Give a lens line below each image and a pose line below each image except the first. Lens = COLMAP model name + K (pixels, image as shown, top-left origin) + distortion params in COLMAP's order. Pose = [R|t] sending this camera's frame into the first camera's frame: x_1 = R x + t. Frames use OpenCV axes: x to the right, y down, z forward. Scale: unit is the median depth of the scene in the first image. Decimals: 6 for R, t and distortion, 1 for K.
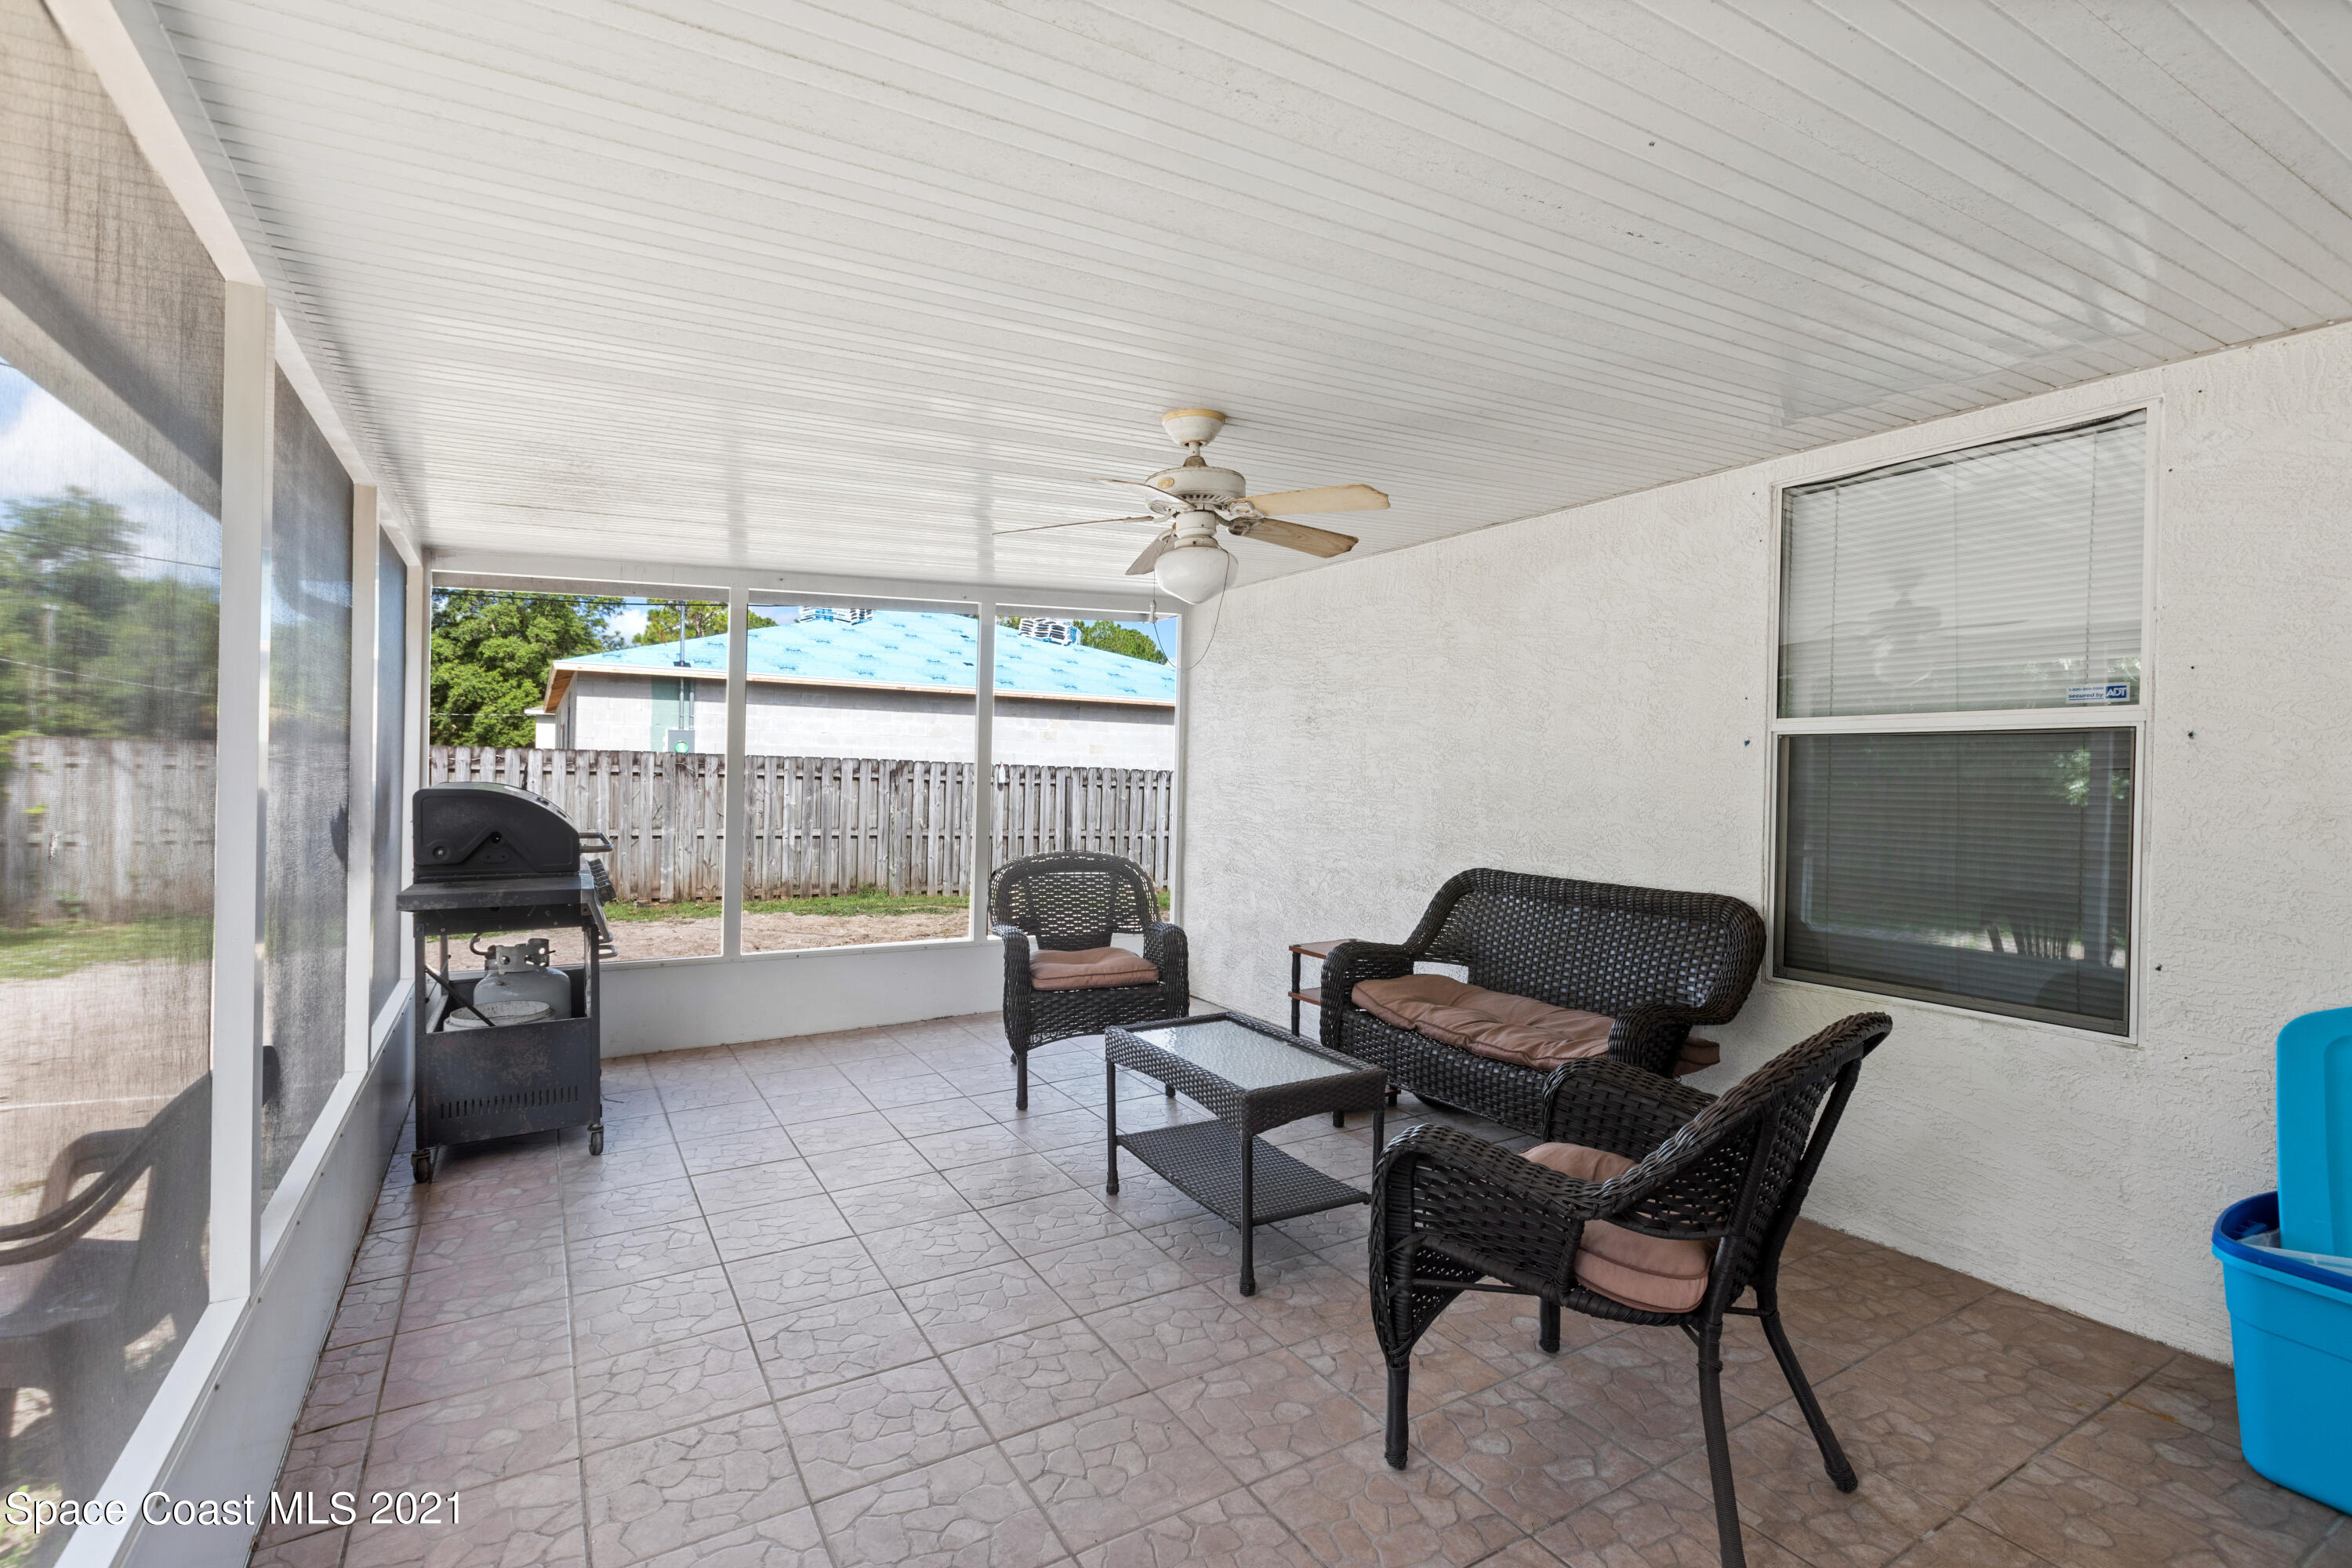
lens RADIAL K [[1063.8, 0, 1163.7], [0, 1063.8, 776.8], [0, 0, 1]] dist [-0.002135, 0.001171]
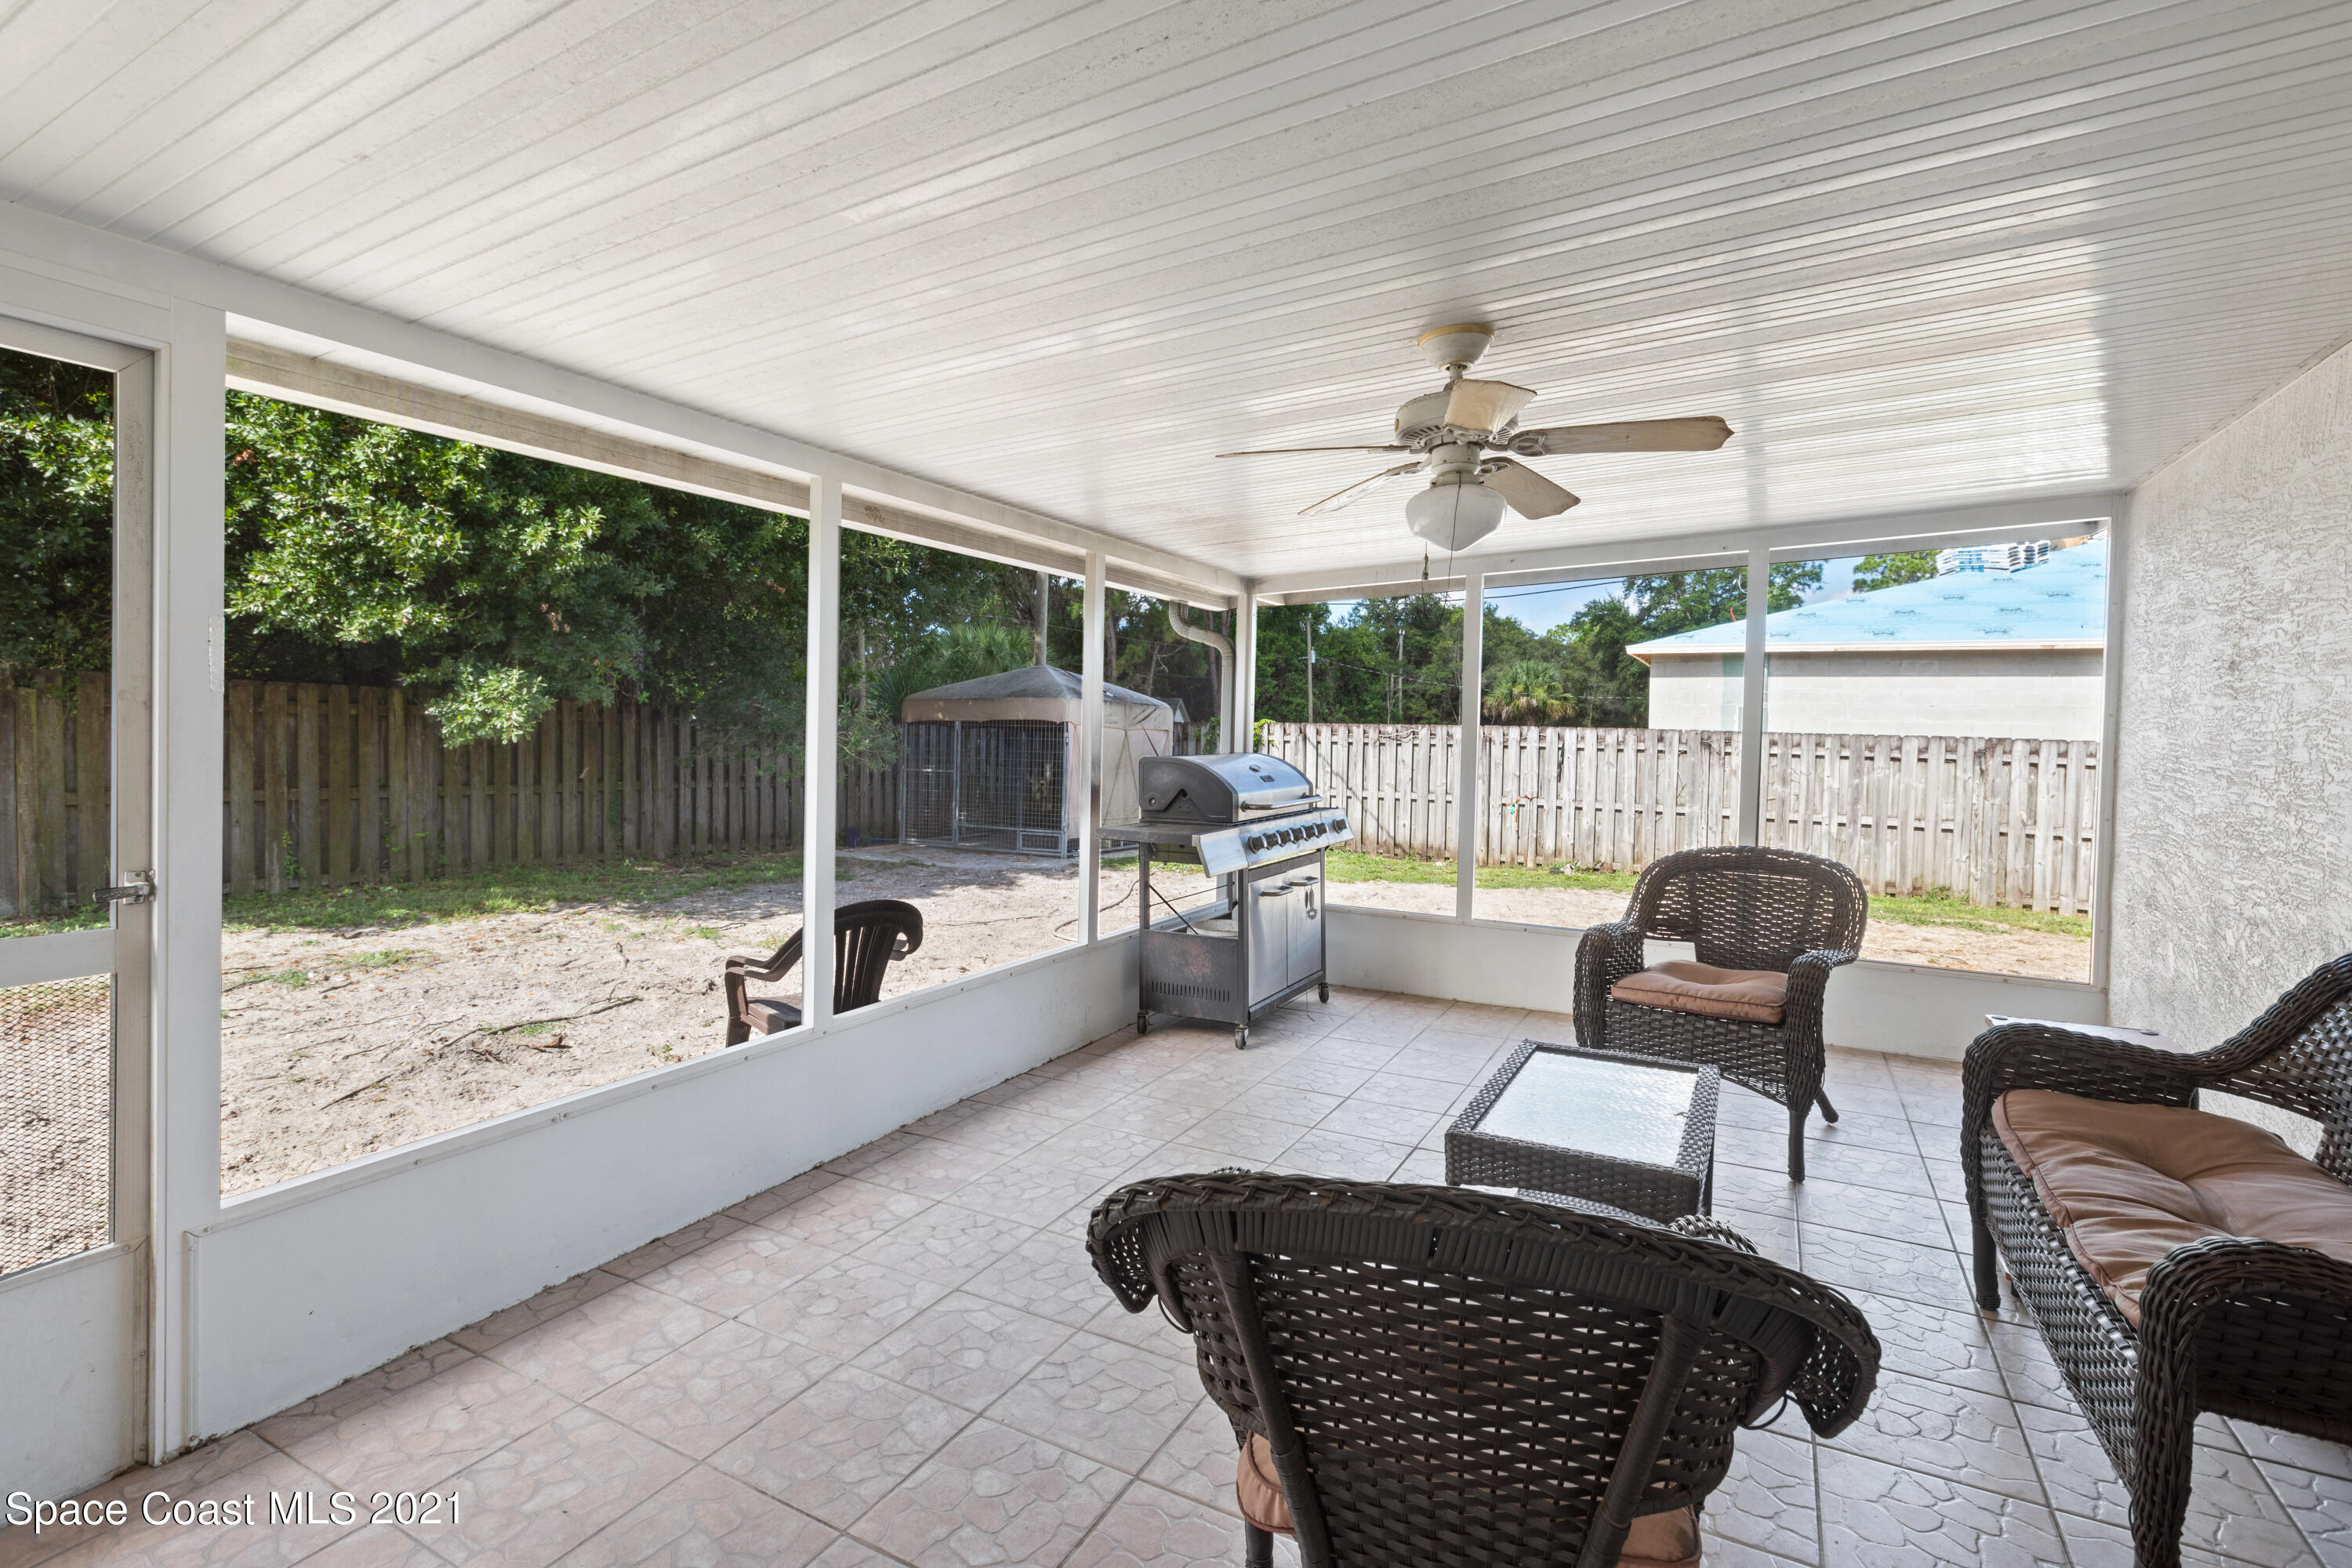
lens RADIAL K [[1063.8, 0, 1192.6], [0, 1063.8, 742.2], [0, 0, 1]] dist [-0.002135, 0.001171]
pose [[0.524726, 0.001925, -0.851269, 0.313803], [-0.012834, 0.999902, -0.005650, 0.000071], [0.851174, 0.013890, 0.524699, 0.177241]]
